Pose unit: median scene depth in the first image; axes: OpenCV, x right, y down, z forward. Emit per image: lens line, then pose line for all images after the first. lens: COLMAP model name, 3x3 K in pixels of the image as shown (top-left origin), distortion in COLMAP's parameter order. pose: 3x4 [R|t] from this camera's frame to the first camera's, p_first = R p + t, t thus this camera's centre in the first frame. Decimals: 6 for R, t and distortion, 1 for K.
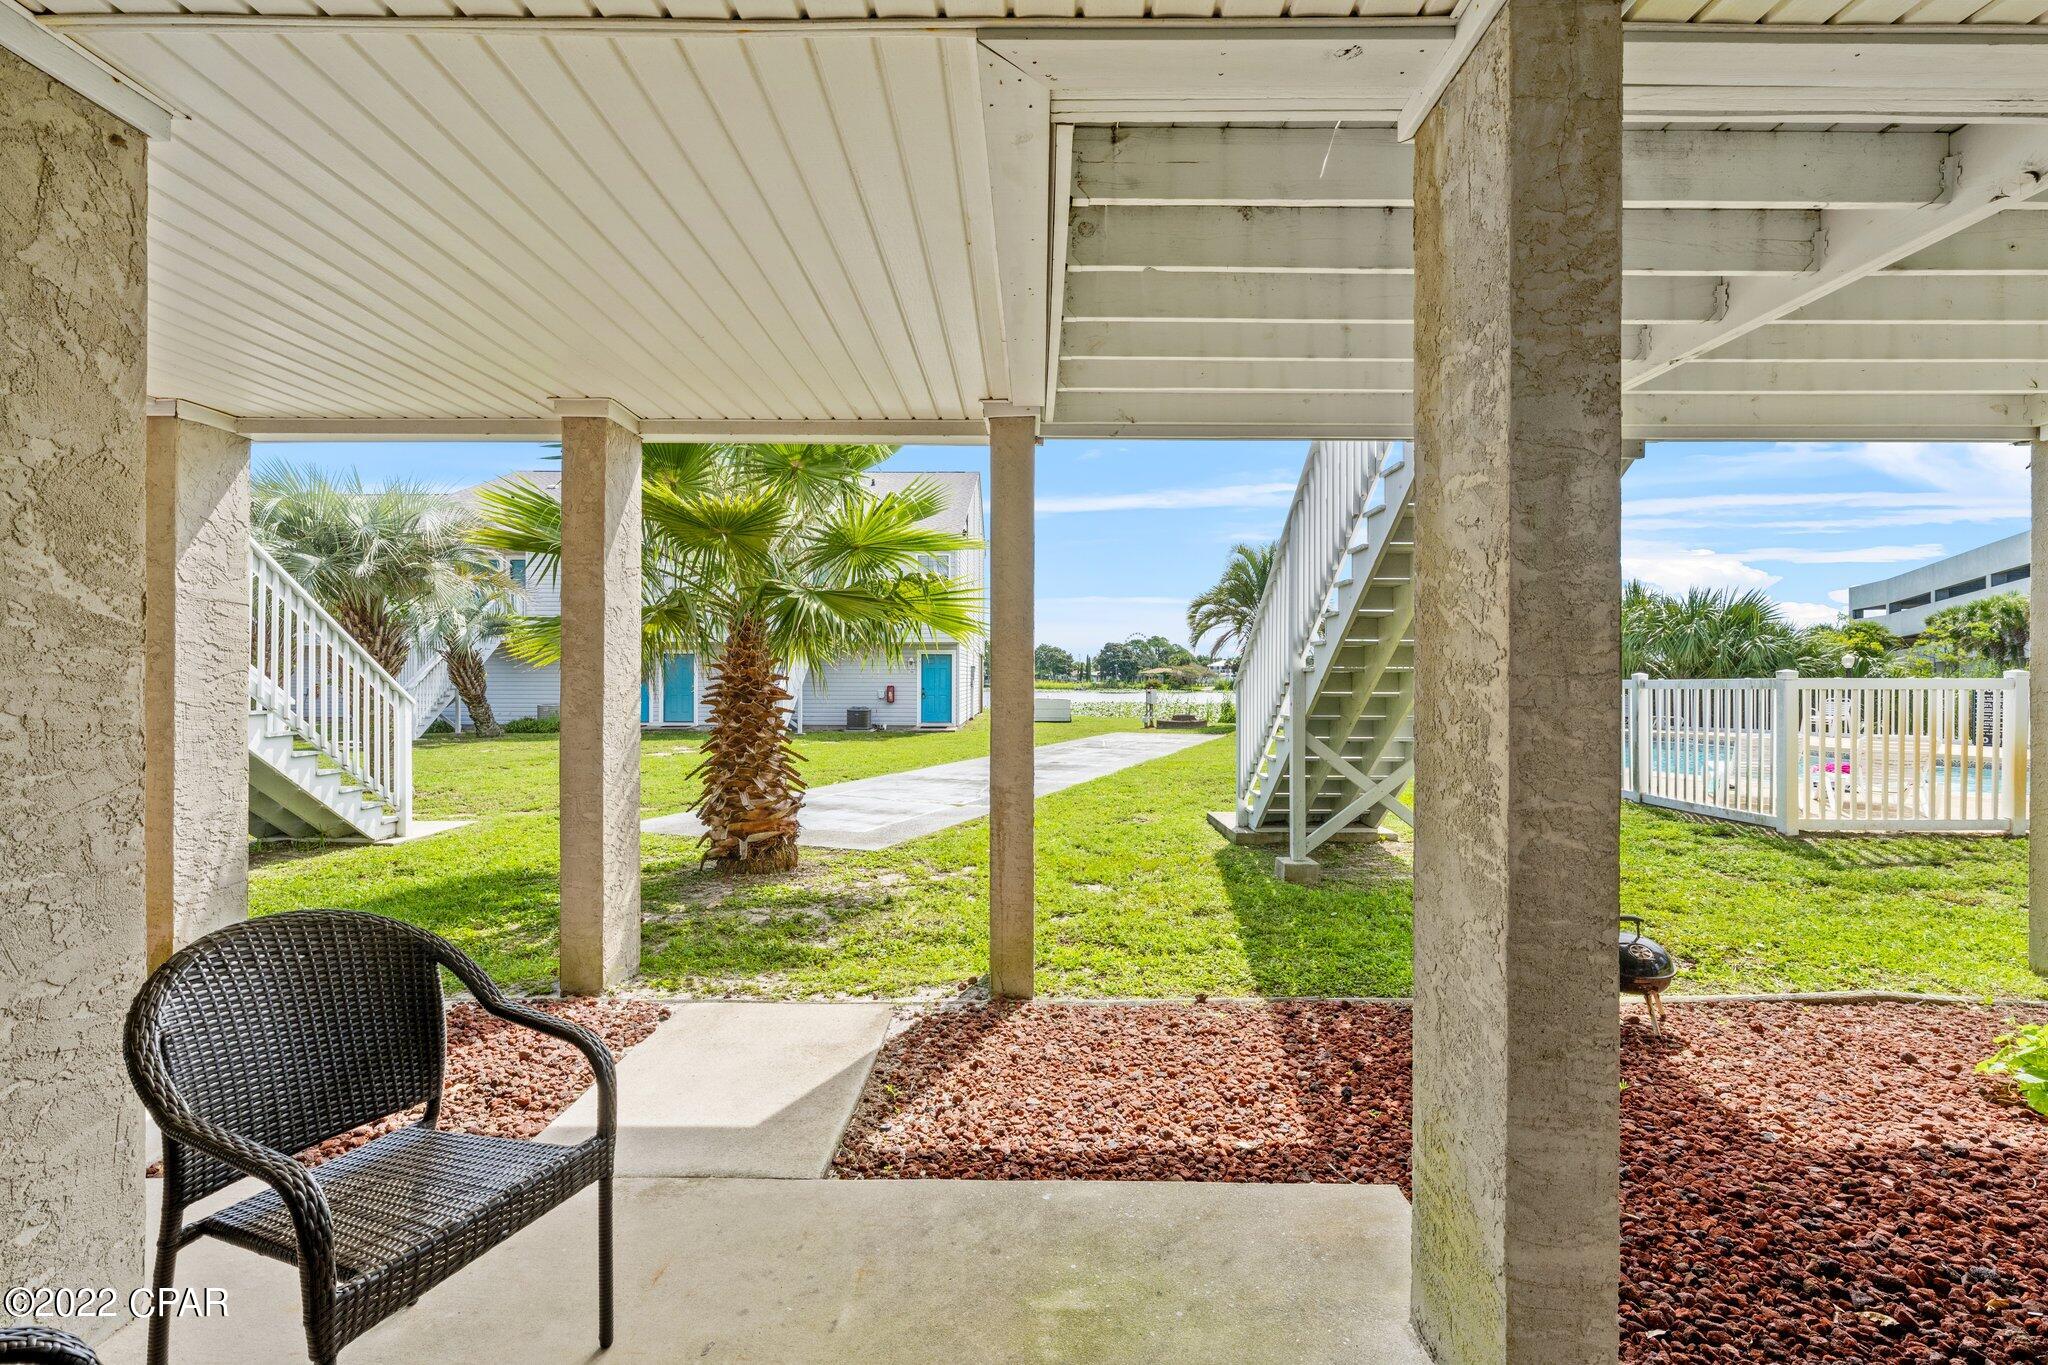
lens RADIAL K [[912.2, 0, 1031.9], [0, 912.2, 676.3], [0, 0, 1]] dist [0.002894, 0.000921]
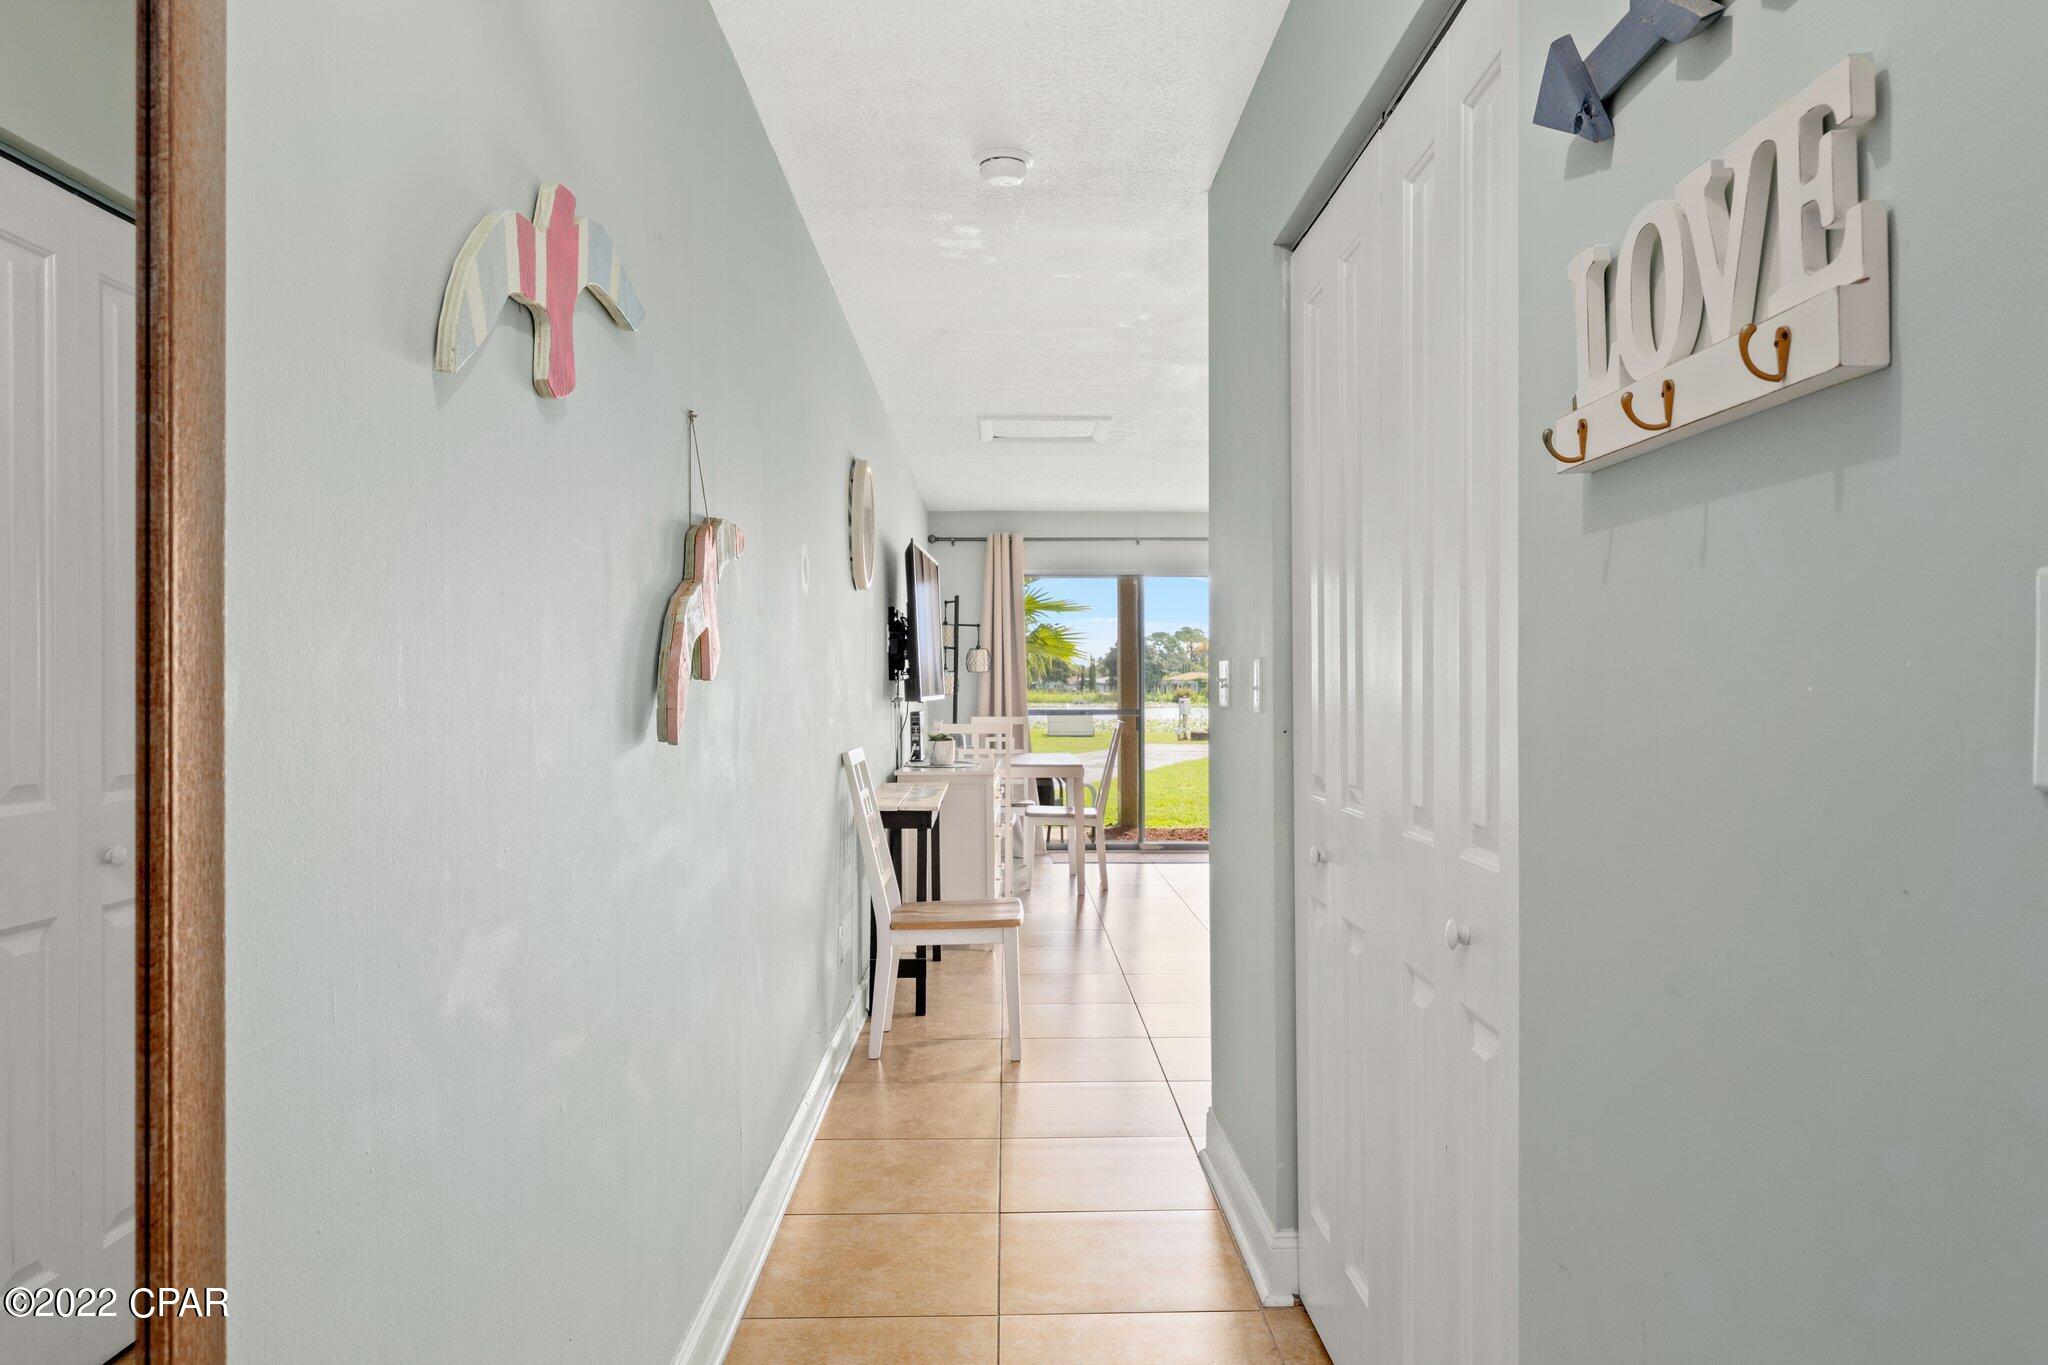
lens RADIAL K [[1345.9, 0, 1033.3], [0, 1345.9, 693.1], [0, 0, 1]] dist [-0.002336, -0.000018]
pose [[0.999756, -0.005933, 0.021298, -0.207572], [0.005802, 0.999964, 0.006192, -0.001152], [-0.021334, -0.006067, 0.999754, -1.447841]]
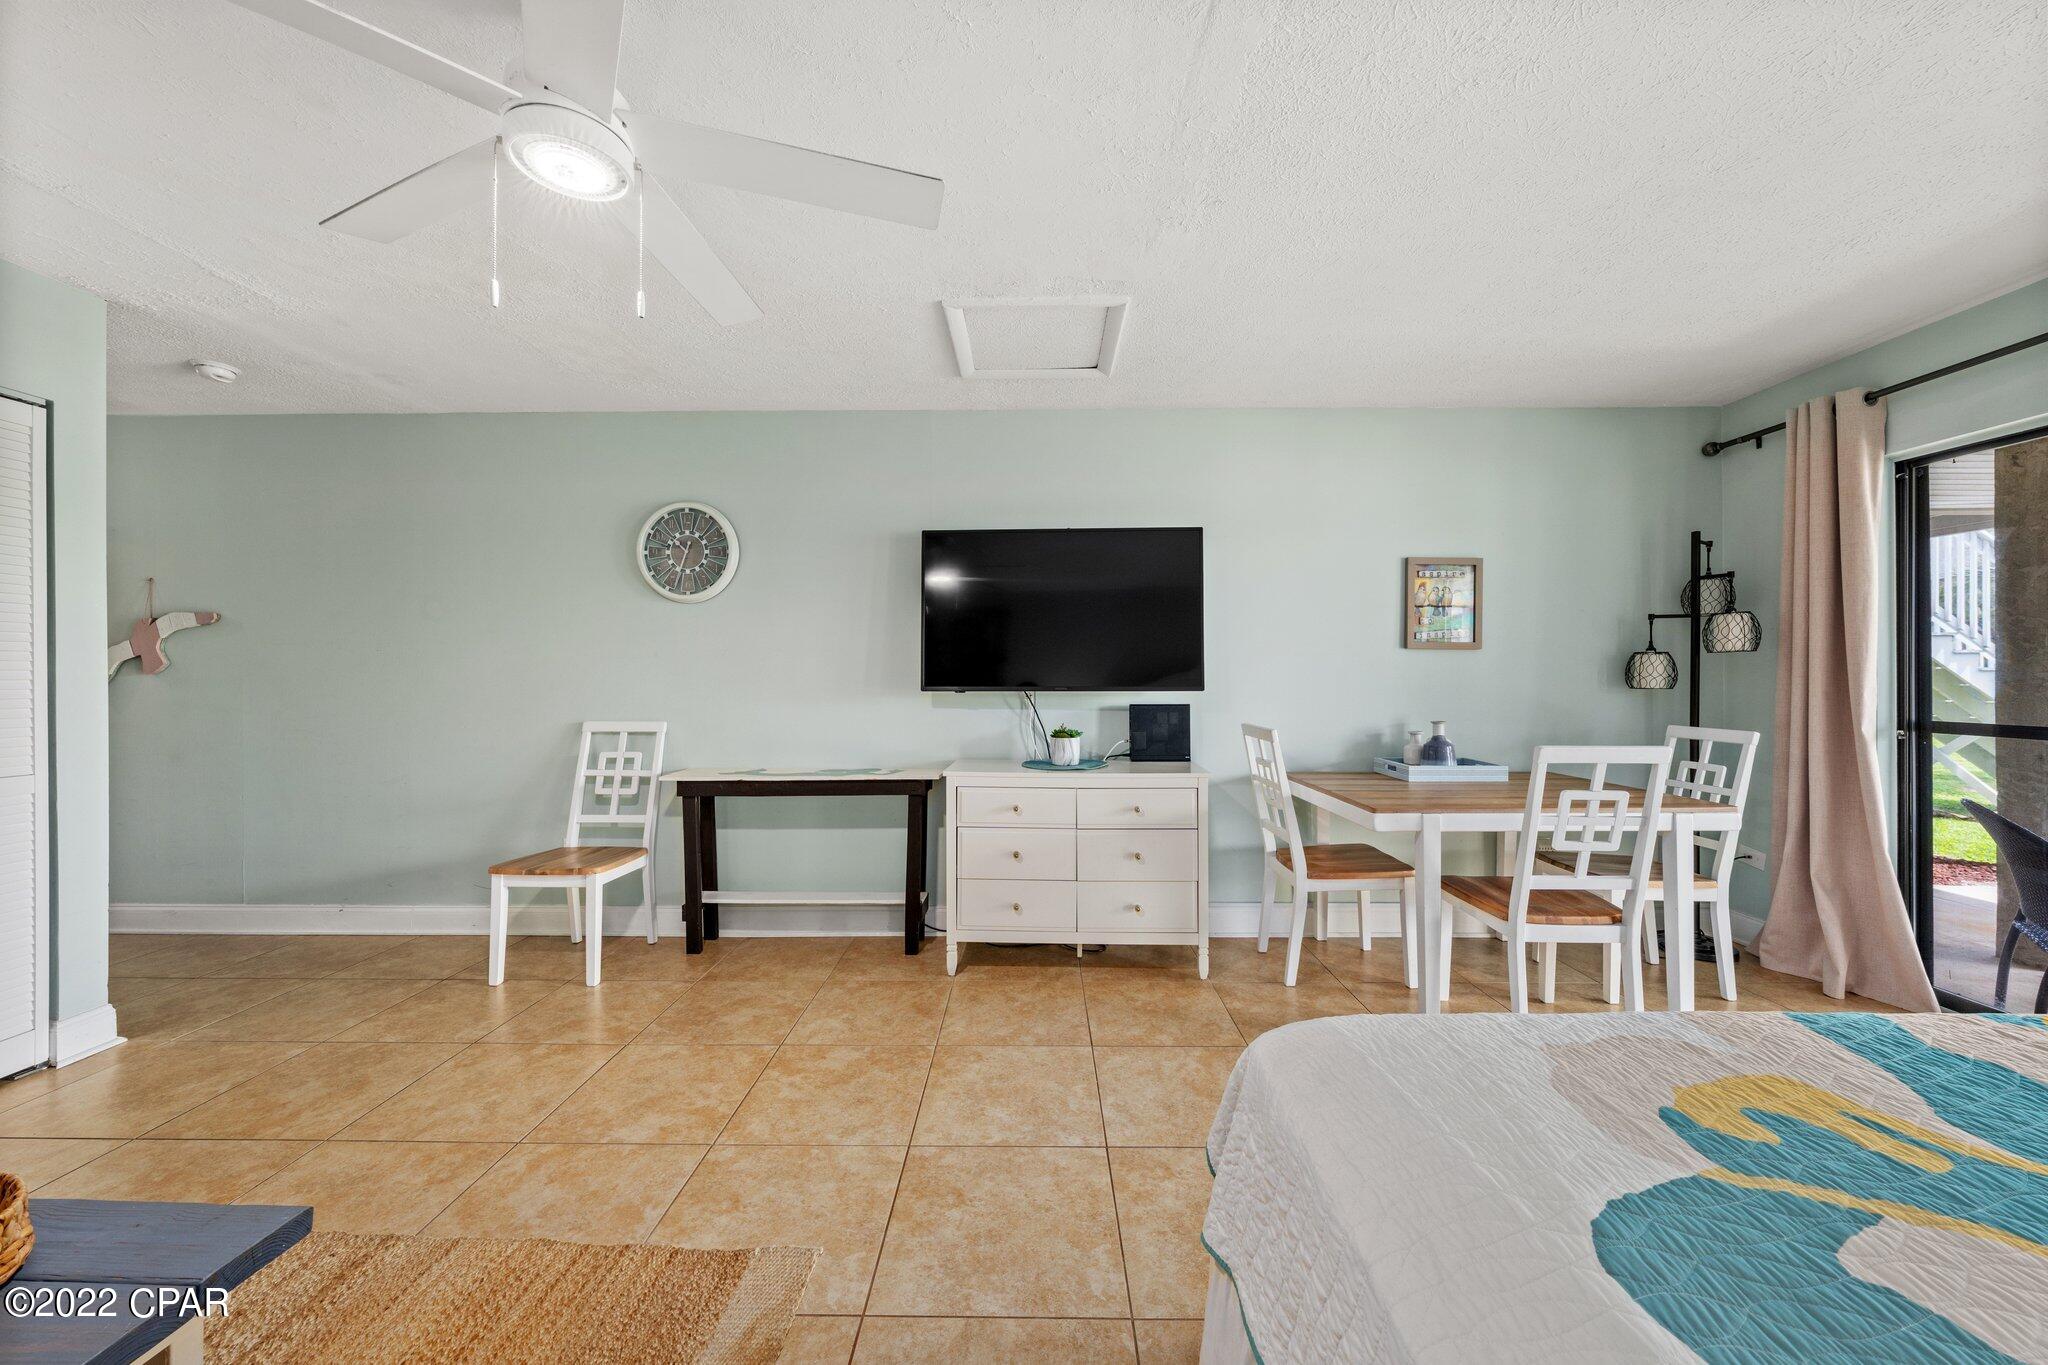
lens RADIAL K [[740.4, 0, 1026.1], [0, 740.4, 675.9], [0, 0, 1]] dist [0.000219, -0.000487]
pose [[-0.013844, -0.001088, -0.999904, 0.235019], [0.000810, 0.999999, -0.001100, 0.000087], [0.999904, -0.000825, -0.013843, -0.471463]]
